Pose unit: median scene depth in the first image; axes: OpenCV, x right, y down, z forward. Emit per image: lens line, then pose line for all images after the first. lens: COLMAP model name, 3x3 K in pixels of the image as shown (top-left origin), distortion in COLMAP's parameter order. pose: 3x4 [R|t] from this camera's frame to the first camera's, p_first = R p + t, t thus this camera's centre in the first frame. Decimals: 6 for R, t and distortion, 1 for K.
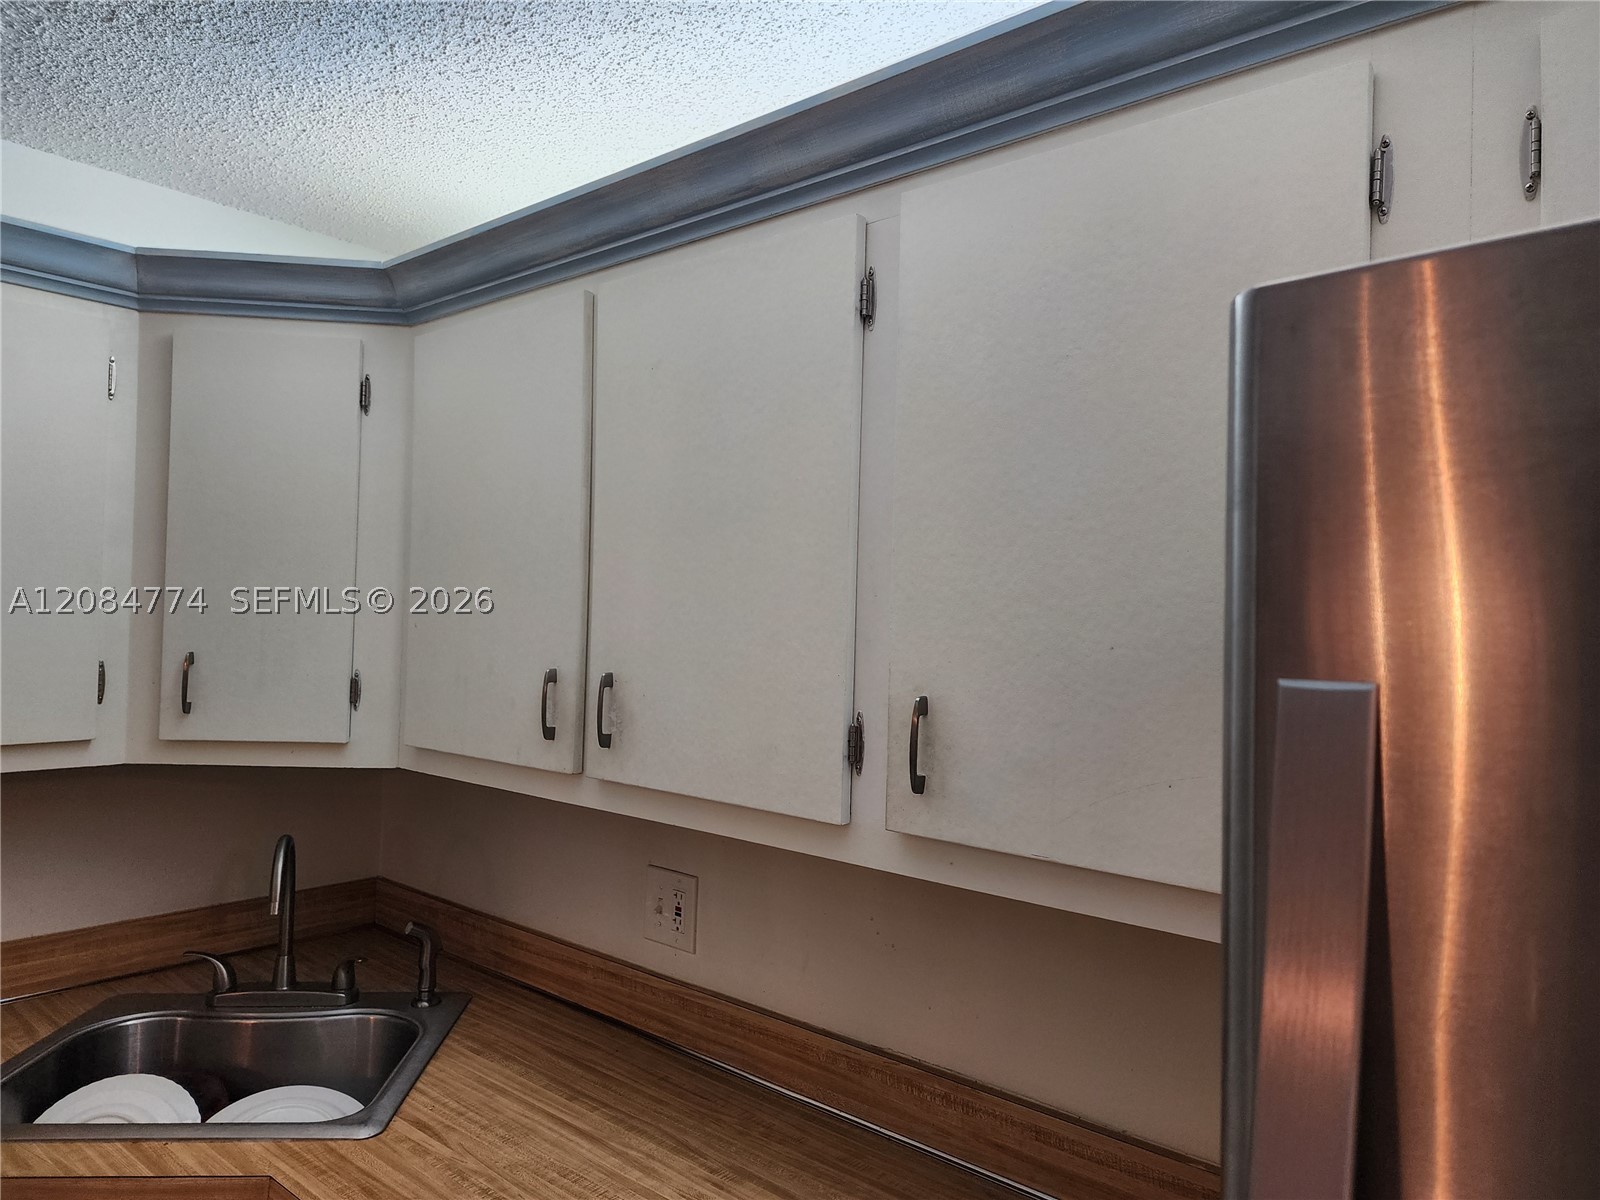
lens RADIAL K [[1057.7, 0, 800.7], [0, 1057.7, 597.0], [0, 0, 1]] dist [0.083827, -0.099026]
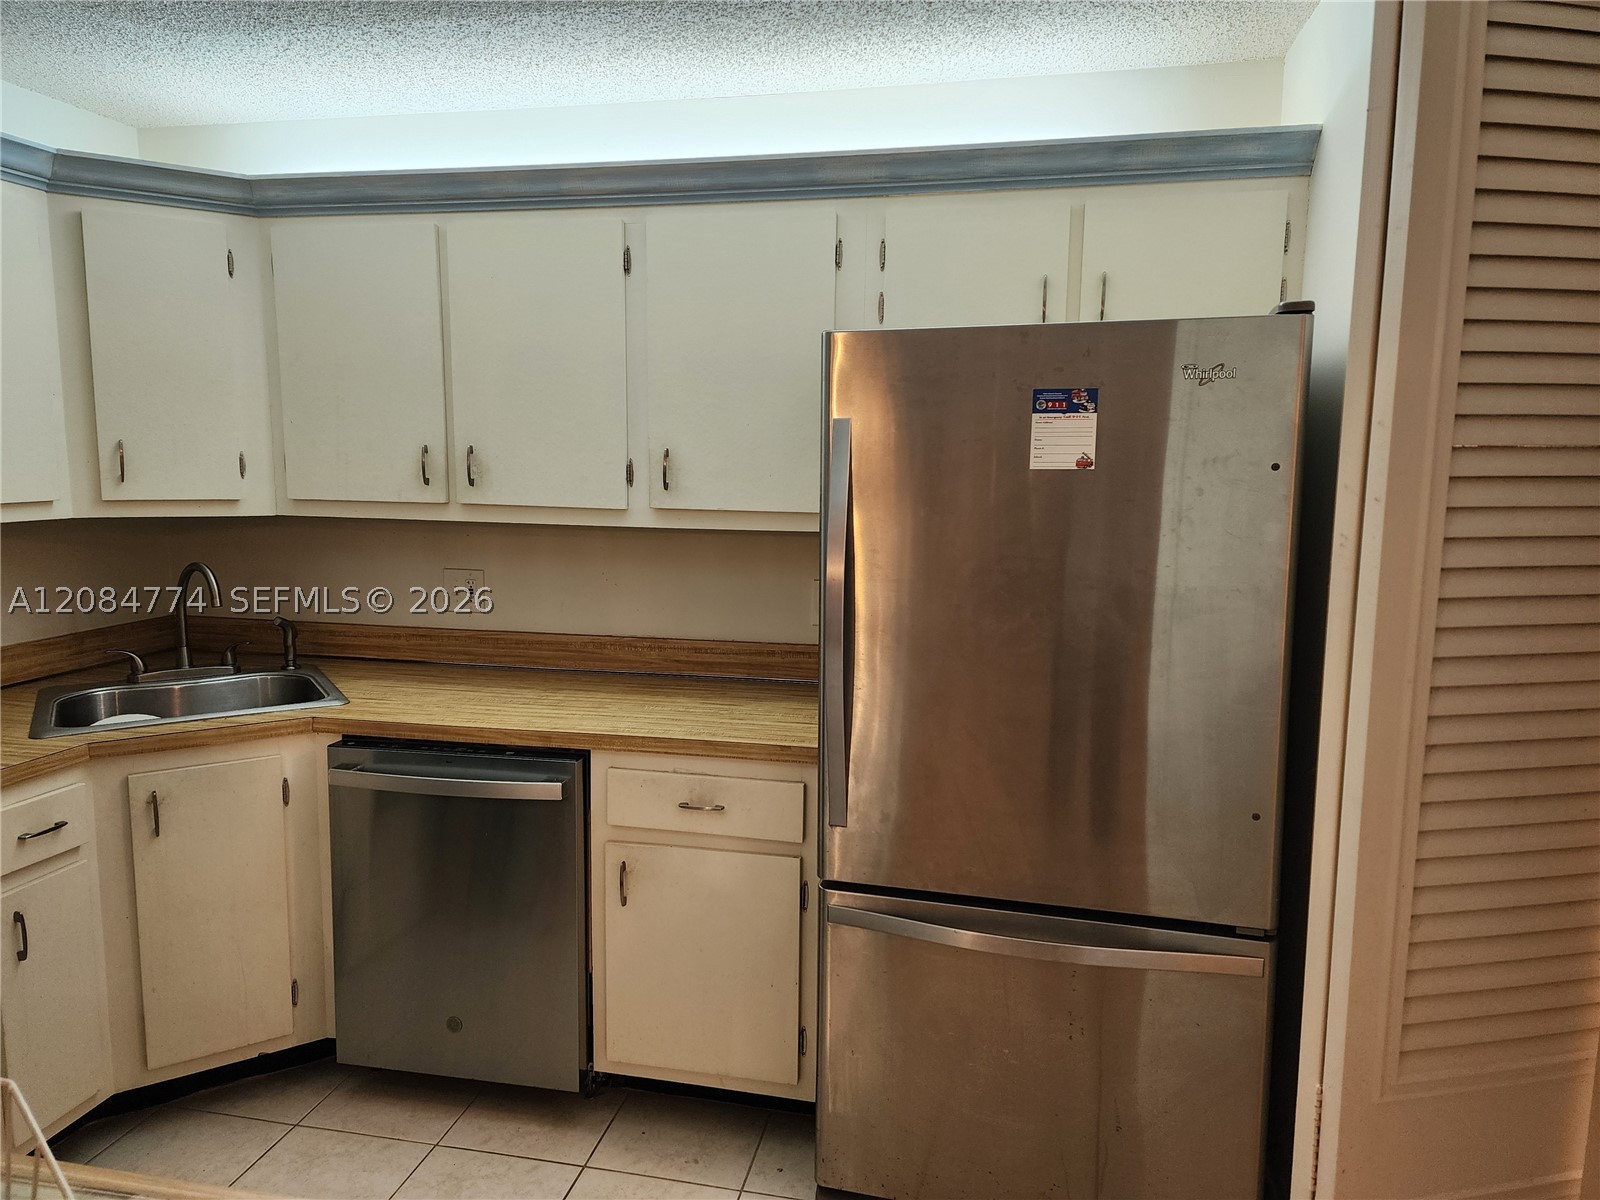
lens RADIAL K [[1091.7, 0, 800.6], [0, 1091.7, 597.2], [0, 0, 1]] dist [0.001992, -0.035414]
pose [[0.878543, -0.069838, 0.472530, -0.468715], [-0.008359, 0.986855, 0.161394, 0.016339], [-0.477590, -0.145741, 0.866411, -0.756444]]
